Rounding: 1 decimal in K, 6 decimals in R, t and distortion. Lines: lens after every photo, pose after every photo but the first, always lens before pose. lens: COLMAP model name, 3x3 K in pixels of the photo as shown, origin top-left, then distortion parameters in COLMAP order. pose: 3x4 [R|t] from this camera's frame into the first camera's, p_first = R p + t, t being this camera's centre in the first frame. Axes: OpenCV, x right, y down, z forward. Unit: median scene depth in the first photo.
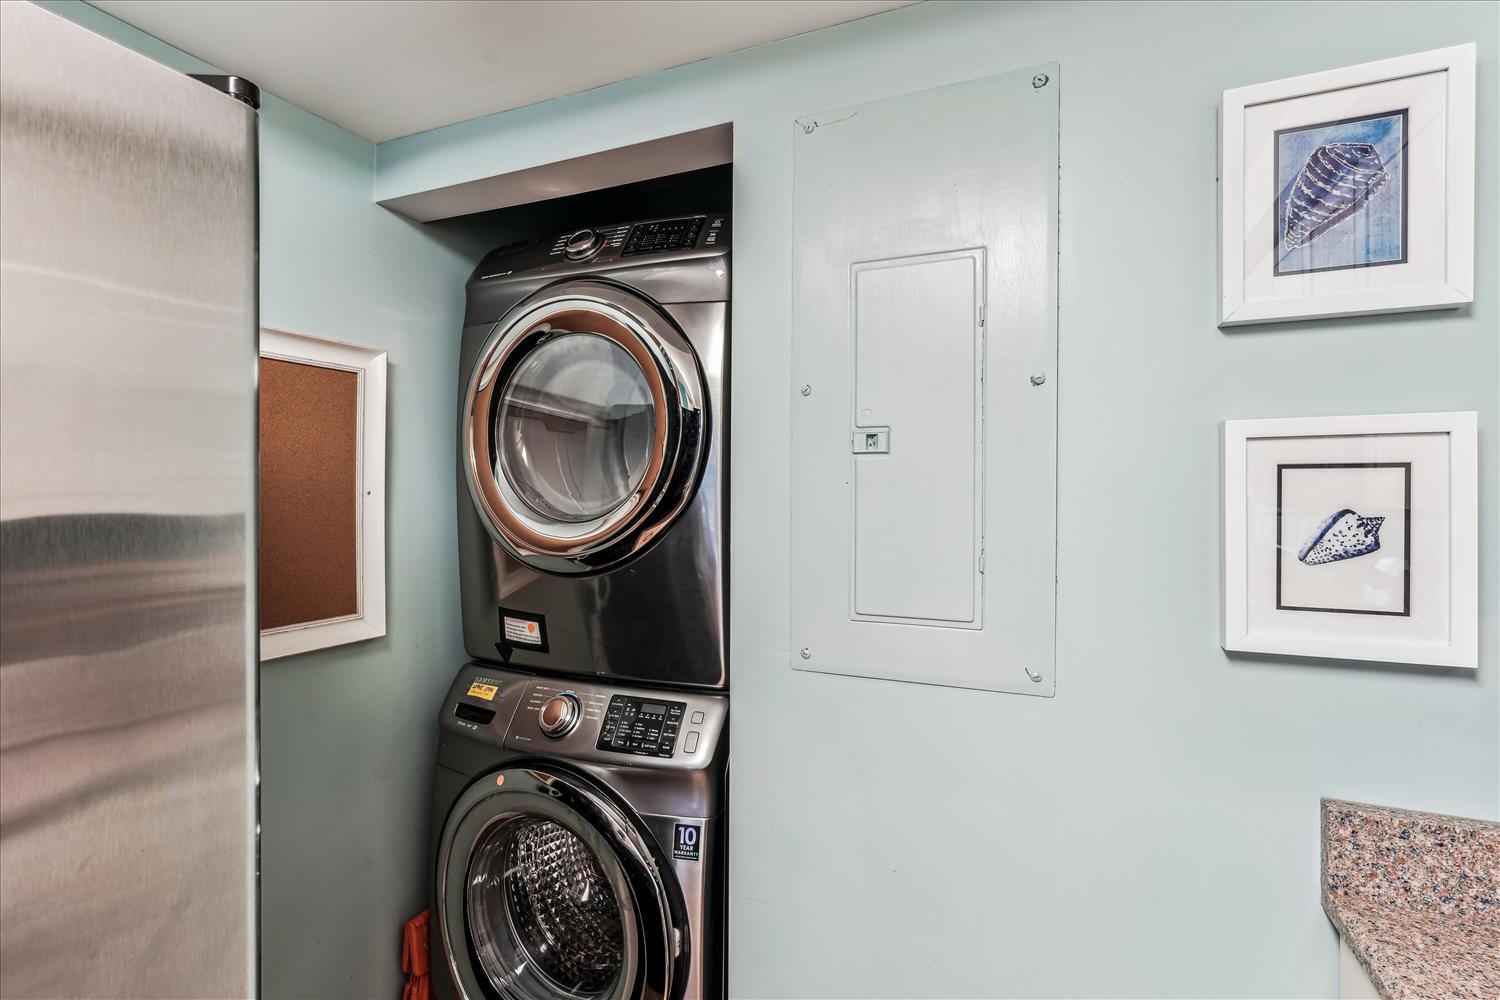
lens RADIAL K [[722.8, 0, 750.0], [0, 722.8, 500.0], [0, 0, 1]] dist [0.002827, 0.001624]
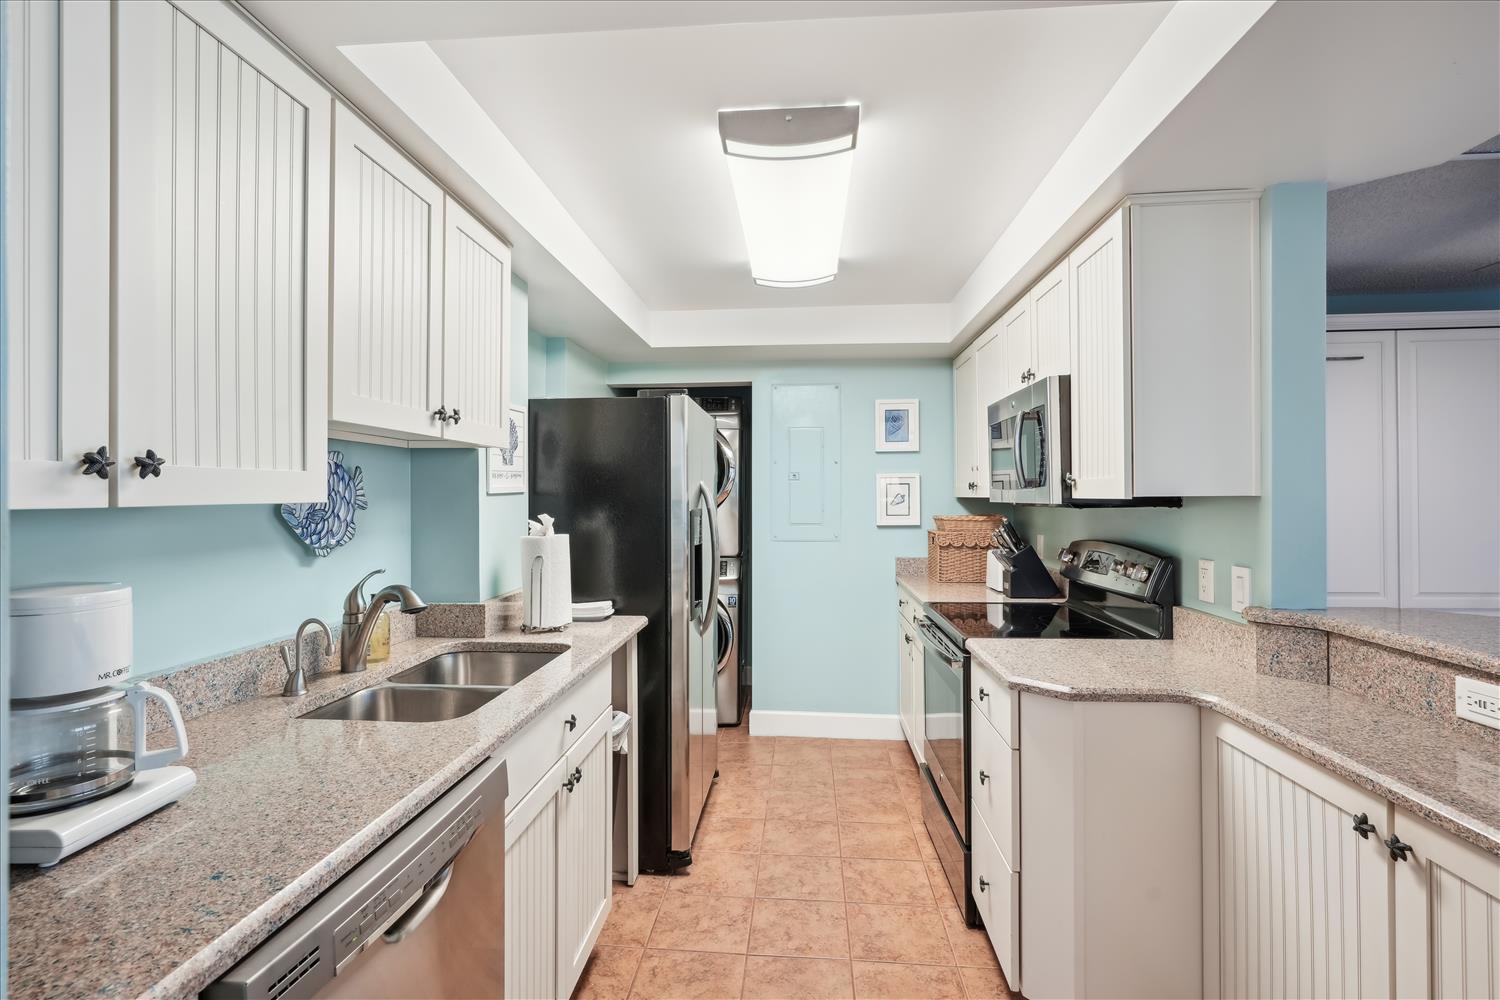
lens RADIAL K [[722.8, 0, 750.0], [0, 722.8, 500.0], [0, 0, 1]] dist [0.002827, 0.001624]
pose [[0.942178, -0.002185, 0.335105, -1.614507], [0.006904, 0.999893, -0.012890, 0.107301], [-0.335041, 0.014459, 0.942093, -3.015541]]
